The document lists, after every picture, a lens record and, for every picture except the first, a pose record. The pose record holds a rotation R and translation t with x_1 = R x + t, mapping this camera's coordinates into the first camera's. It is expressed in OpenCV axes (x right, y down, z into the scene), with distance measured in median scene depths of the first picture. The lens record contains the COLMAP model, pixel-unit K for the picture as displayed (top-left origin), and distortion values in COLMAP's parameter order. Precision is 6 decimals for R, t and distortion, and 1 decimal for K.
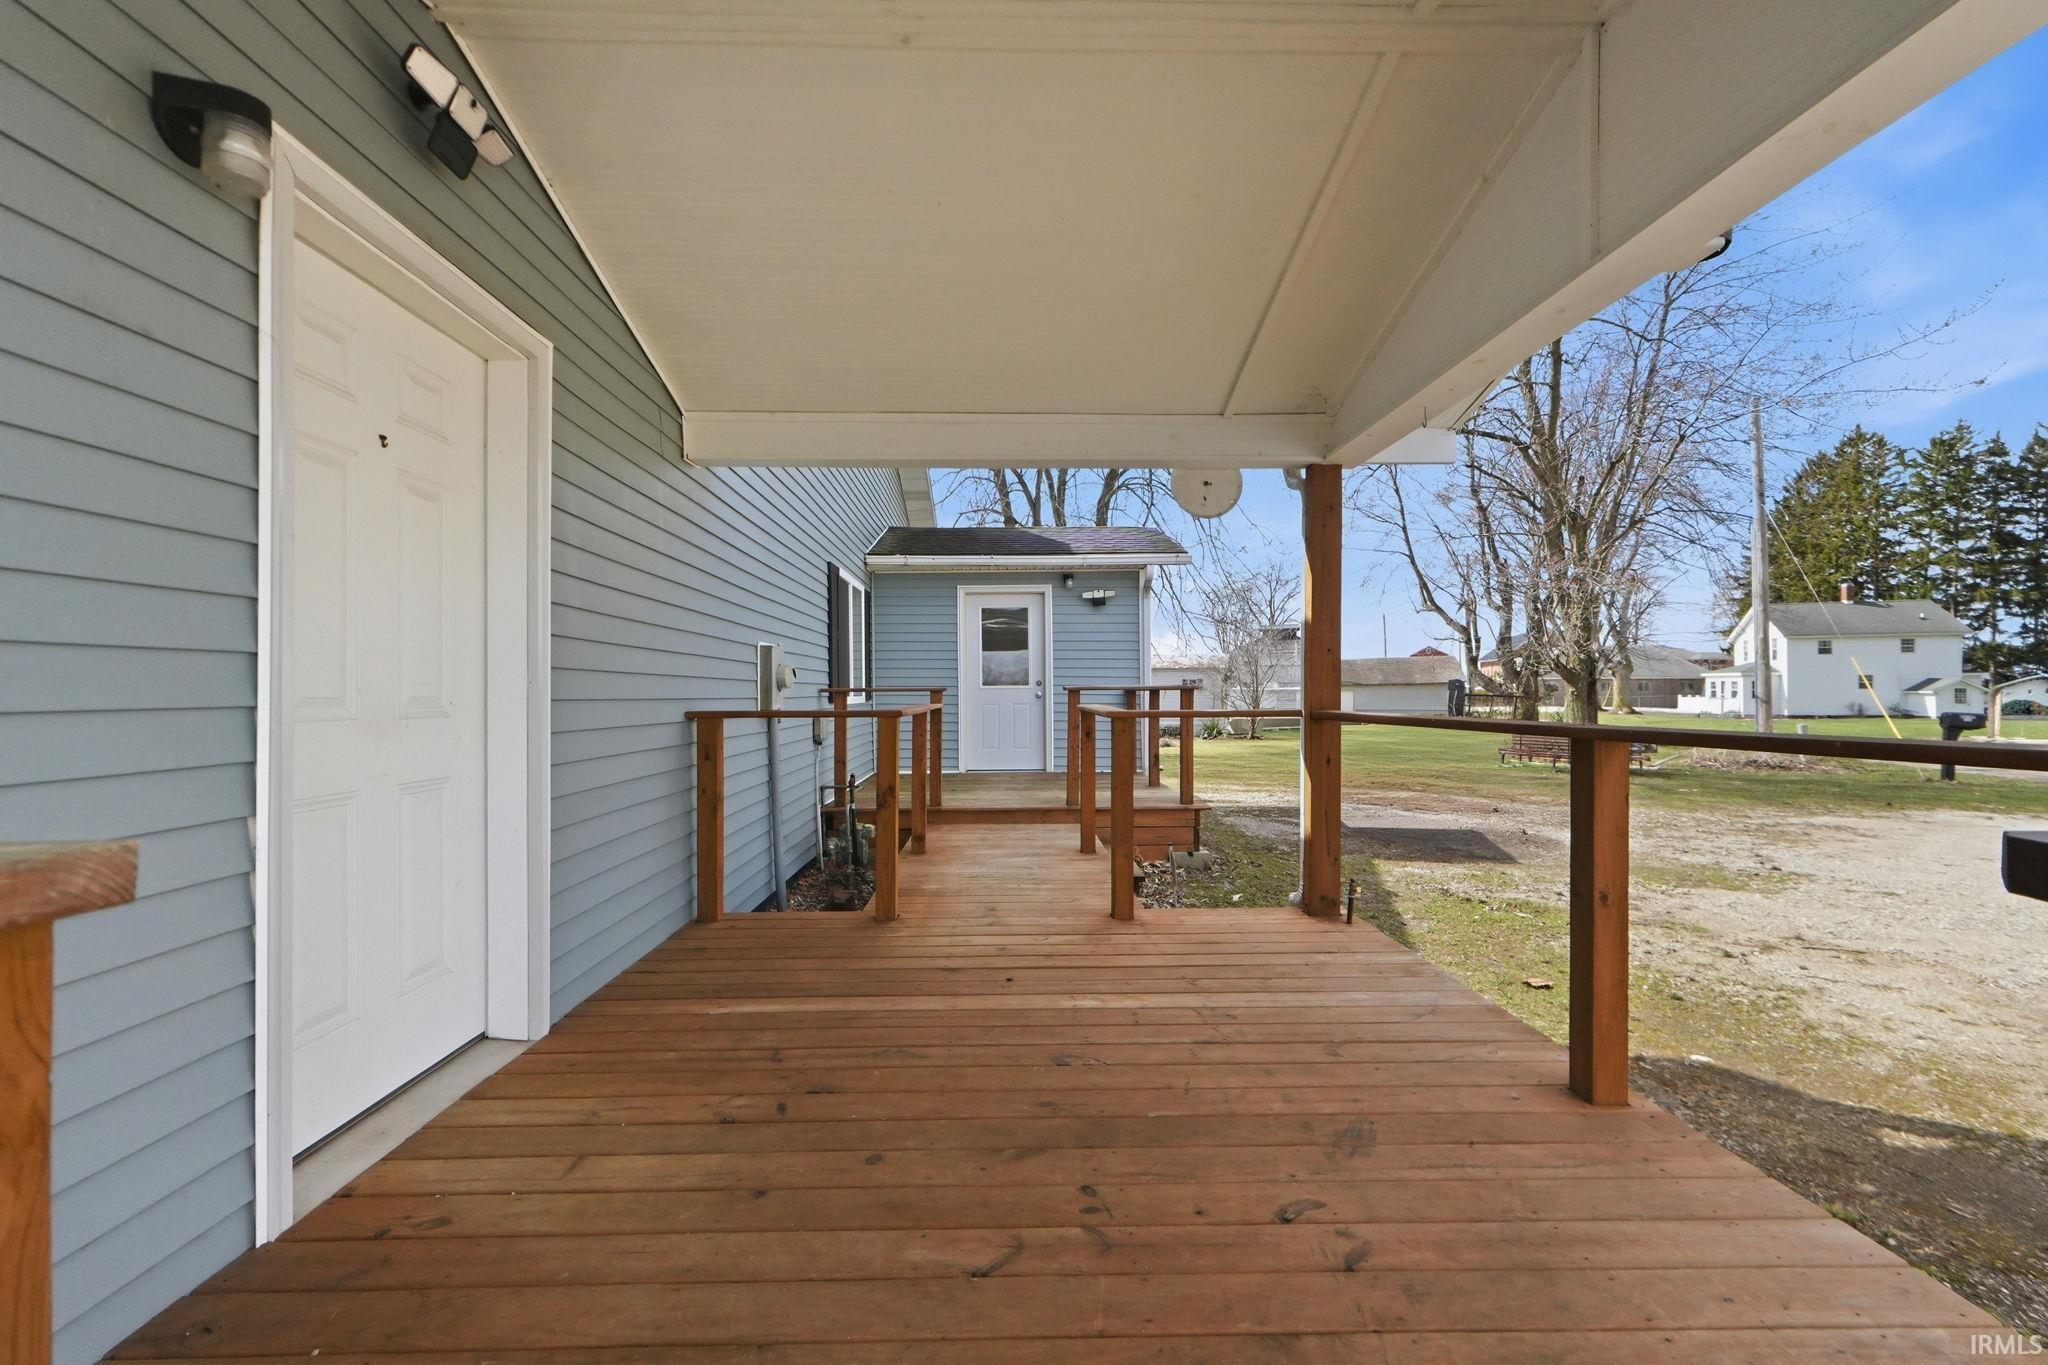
lens RADIAL K [[878.1, 0, 1022.5], [0, 878.1, 687.2], [0, 0, 1]] dist [0.000355, 0.000038]
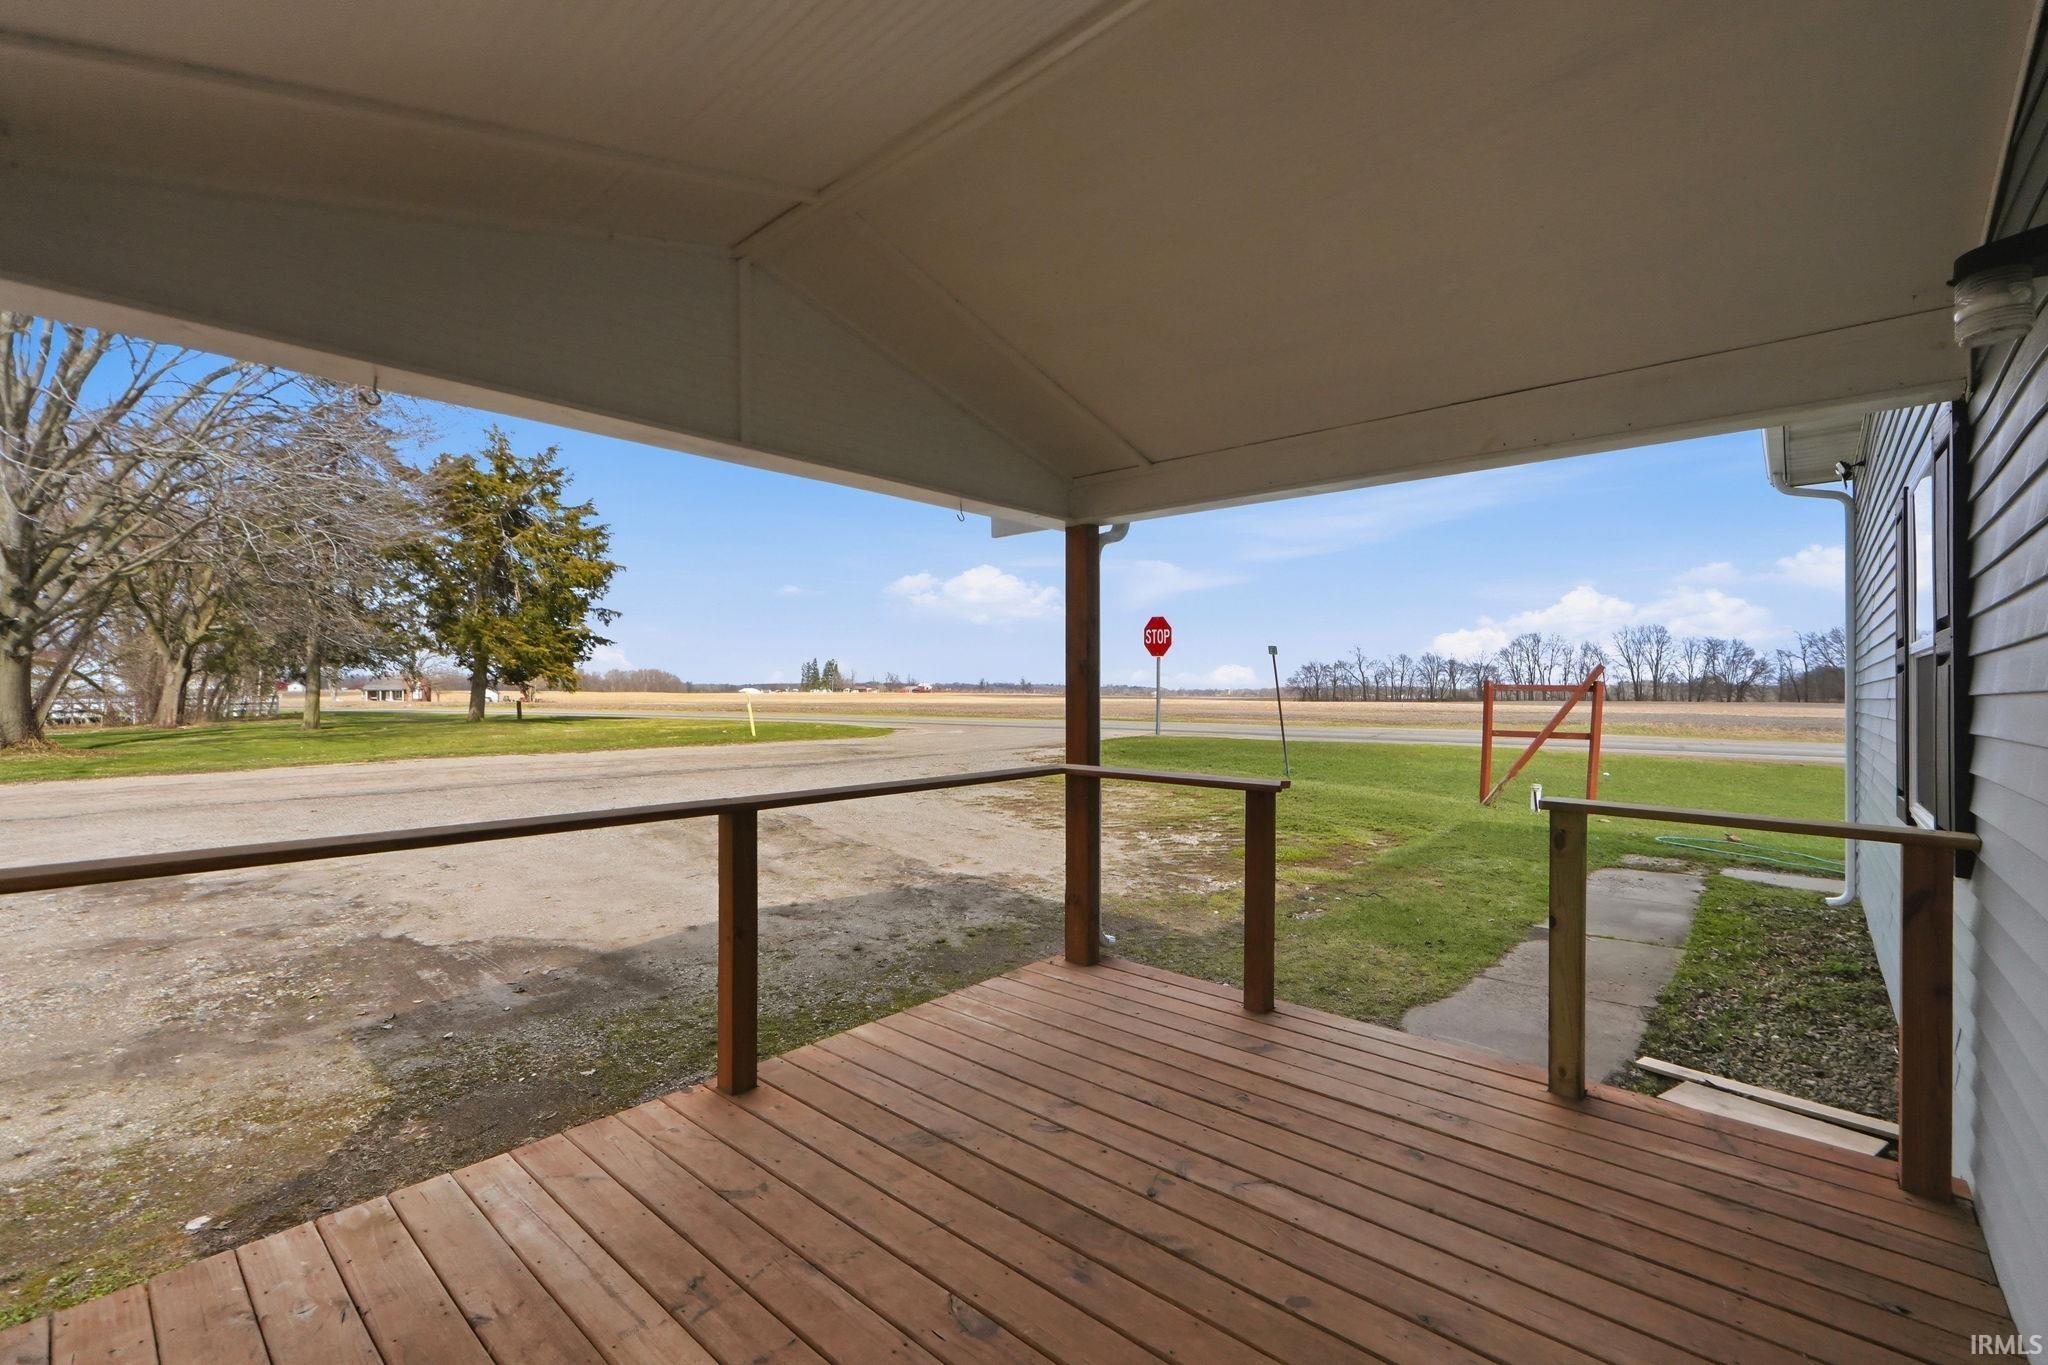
lens RADIAL K [[878.1, 0, 1022.3], [0, 878.1, 686.5], [0, 0, 1]] dist [0.000355, 0.000038]
pose [[-0.730580, 0.001979, 0.682824, -0.380376], [-0.005340, 0.999949, -0.008612, -0.078178], [-0.682806, -0.009938, -0.730532, 1.209879]]
